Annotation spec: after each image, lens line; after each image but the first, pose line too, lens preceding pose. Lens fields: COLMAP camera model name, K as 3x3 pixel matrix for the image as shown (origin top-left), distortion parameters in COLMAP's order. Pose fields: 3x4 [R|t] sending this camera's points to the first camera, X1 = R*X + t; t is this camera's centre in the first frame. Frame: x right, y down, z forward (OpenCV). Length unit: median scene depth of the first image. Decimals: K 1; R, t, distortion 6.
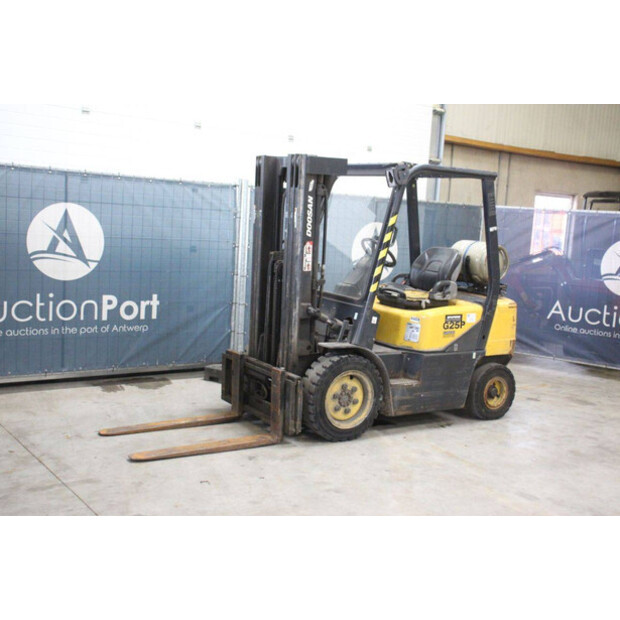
lens RADIAL K [[742.1, 0, 305.6], [0, 742.1, 306.8], [0, 0, 1]] dist [0.014222, 0.000000]
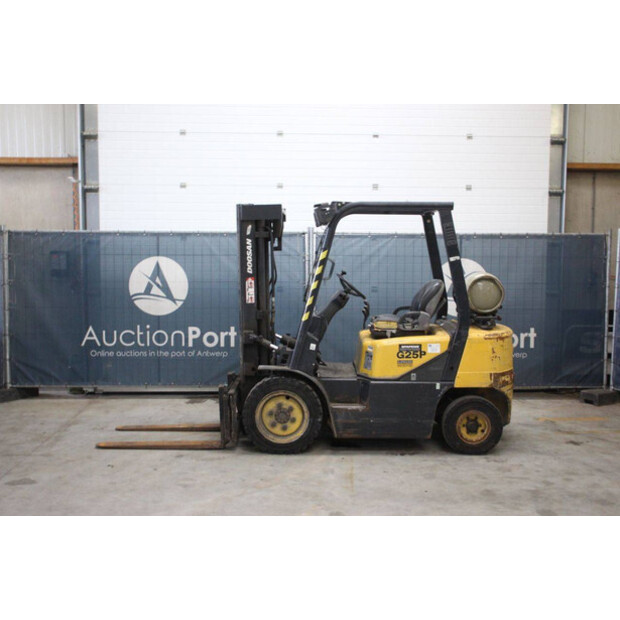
lens RADIAL K [[702.8, 0, 313.0], [0, 702.8, 306.3], [0, 0, 1]] dist [-0.017131, 0.000000]
pose [[0.834834, -0.017218, -0.550233, 0.628364], [-0.019622, 0.997945, -0.060998, 0.020463], [0.550152, 0.061720, 0.832780, 0.124060]]
